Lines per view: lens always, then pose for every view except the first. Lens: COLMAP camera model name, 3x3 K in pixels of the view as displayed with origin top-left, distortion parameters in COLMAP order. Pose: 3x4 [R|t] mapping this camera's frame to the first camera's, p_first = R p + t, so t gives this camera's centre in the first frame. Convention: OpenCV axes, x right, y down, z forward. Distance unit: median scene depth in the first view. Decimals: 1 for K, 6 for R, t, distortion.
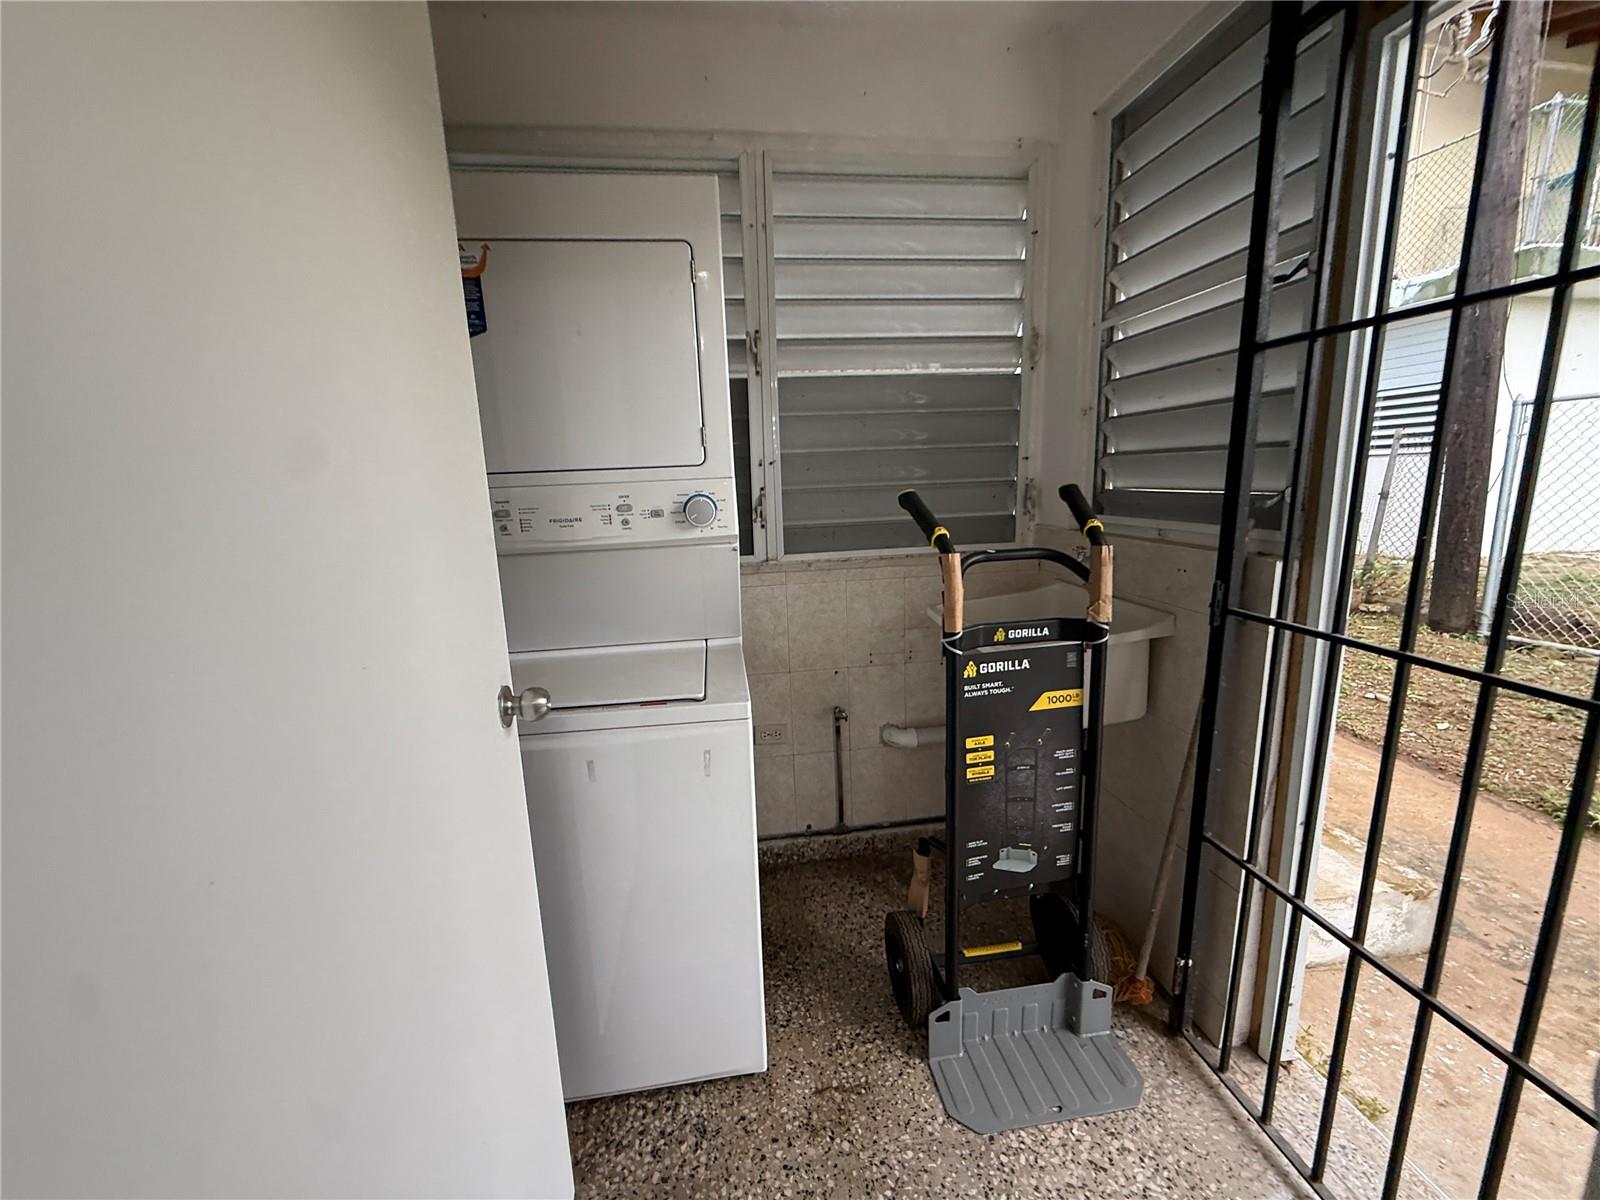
lens RADIAL K [[635.0, 0, 796.2], [0, 635.0, 598.9], [0, 0, 1]] dist [-0.001813, 0.000999]
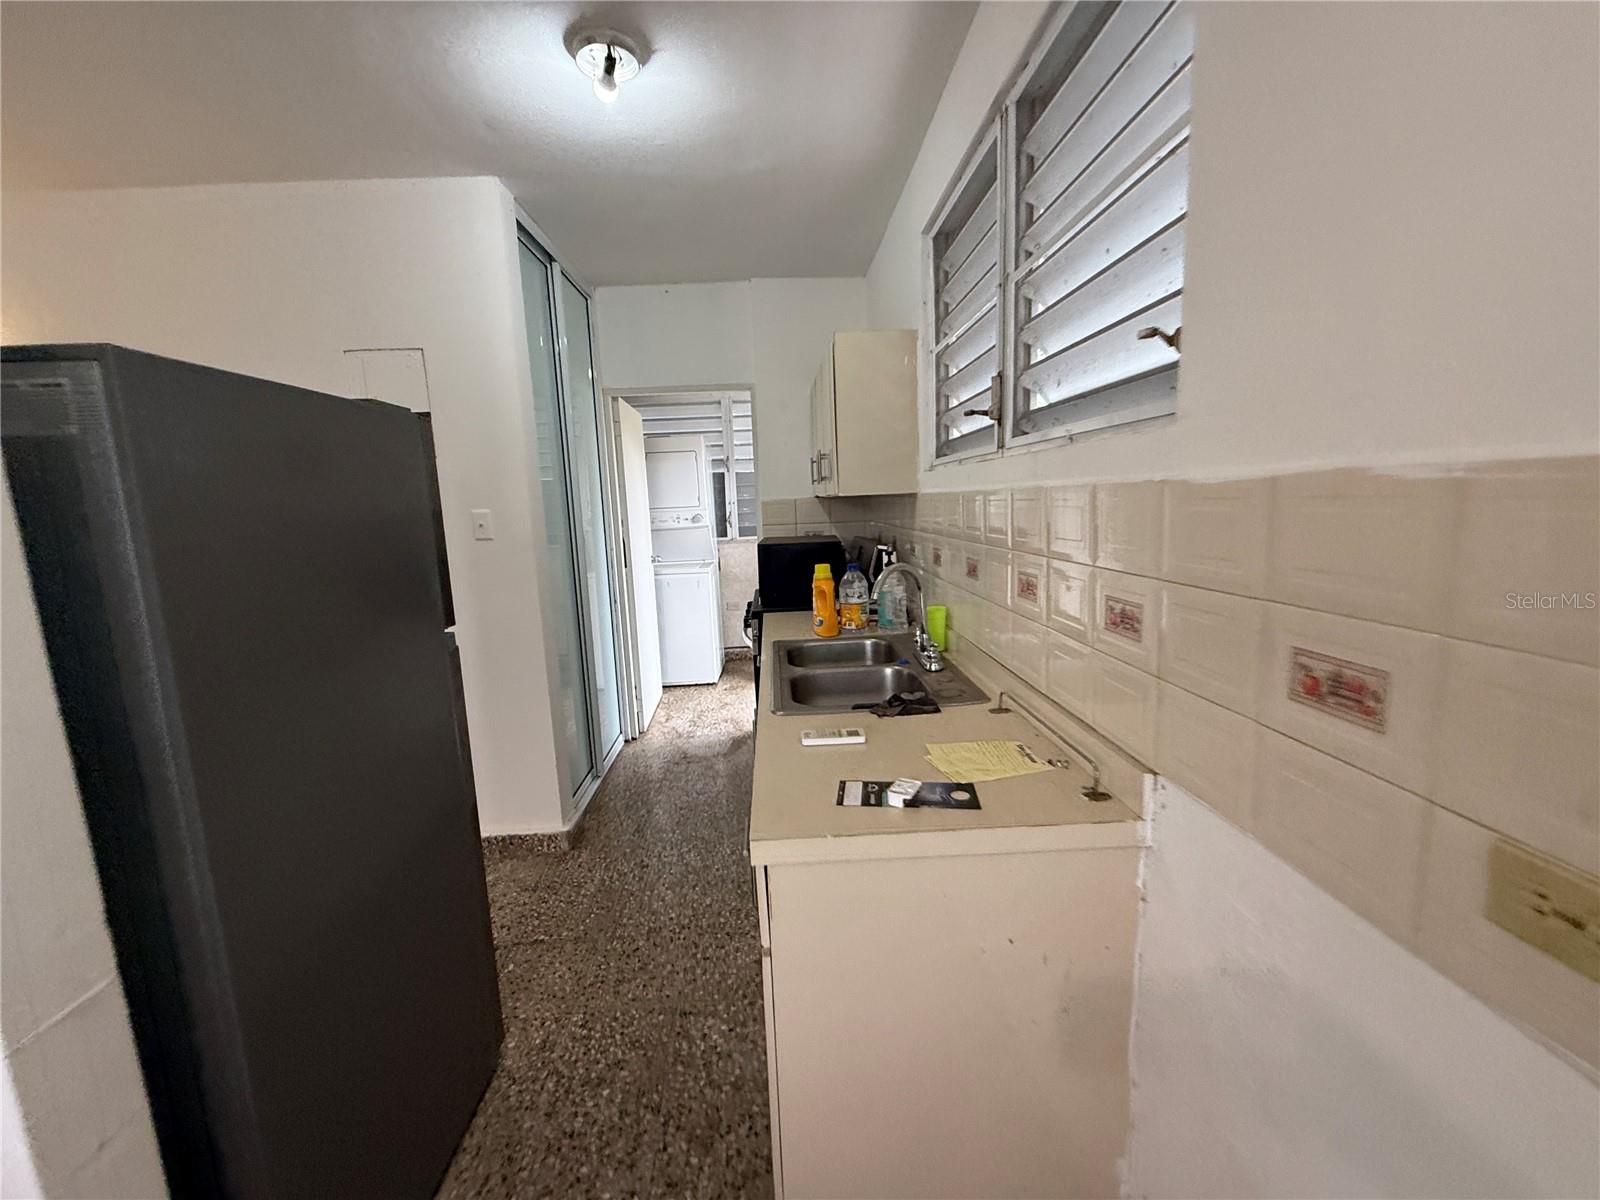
lens RADIAL K [[635.0, 0, 796.2], [0, 635.0, 598.9], [0, 0, 1]] dist [-0.001813, 0.000999]
pose [[0.995016, 0.008993, -0.099307, 0.589958], [-0.012394, 0.999356, -0.033677, 0.333697], [0.098940, 0.034740, 0.994487, -1.950111]]
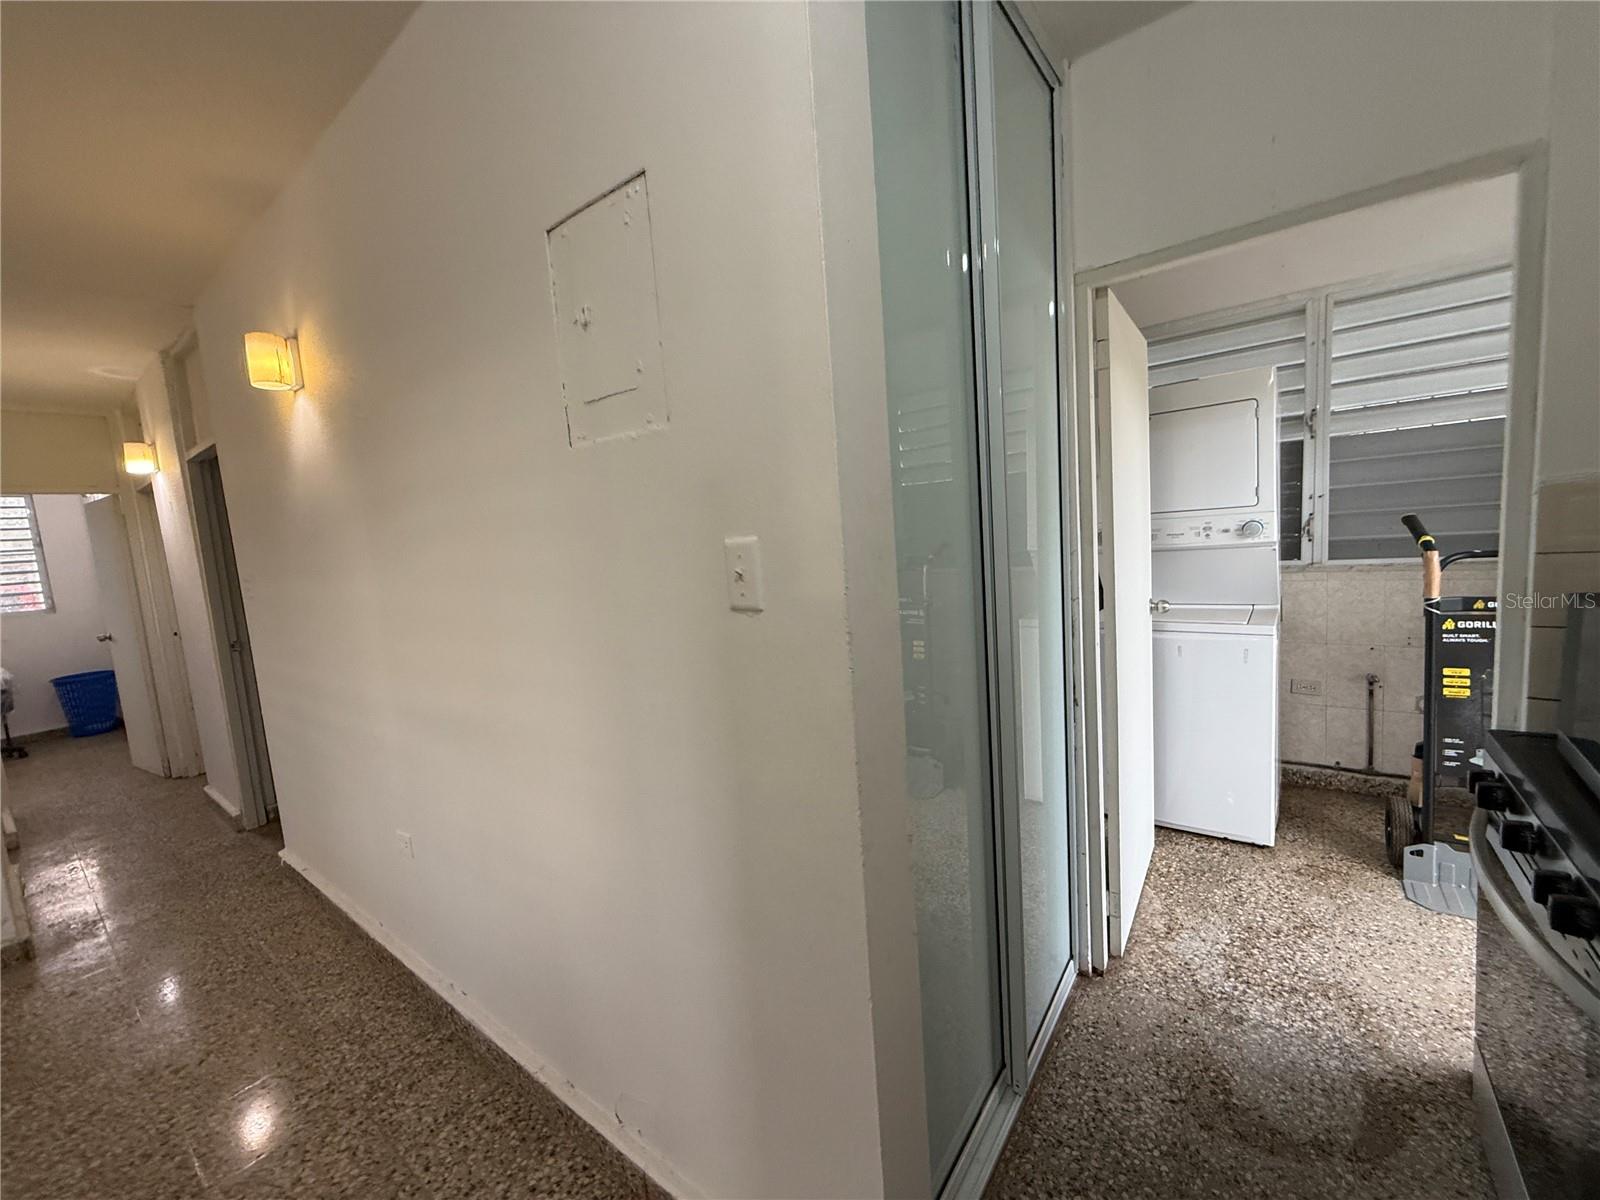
lens RADIAL K [[635.0, 0, 796.2], [0, 635.0, 598.9], [0, 0, 1]] dist [-0.001813, 0.000999]
pose [[0.698753, 0.057938, -0.713013, 0.200394], [-0.087050, 0.996194, -0.004360, 0.151835], [0.710047, 0.065115, 0.701138, -0.994614]]
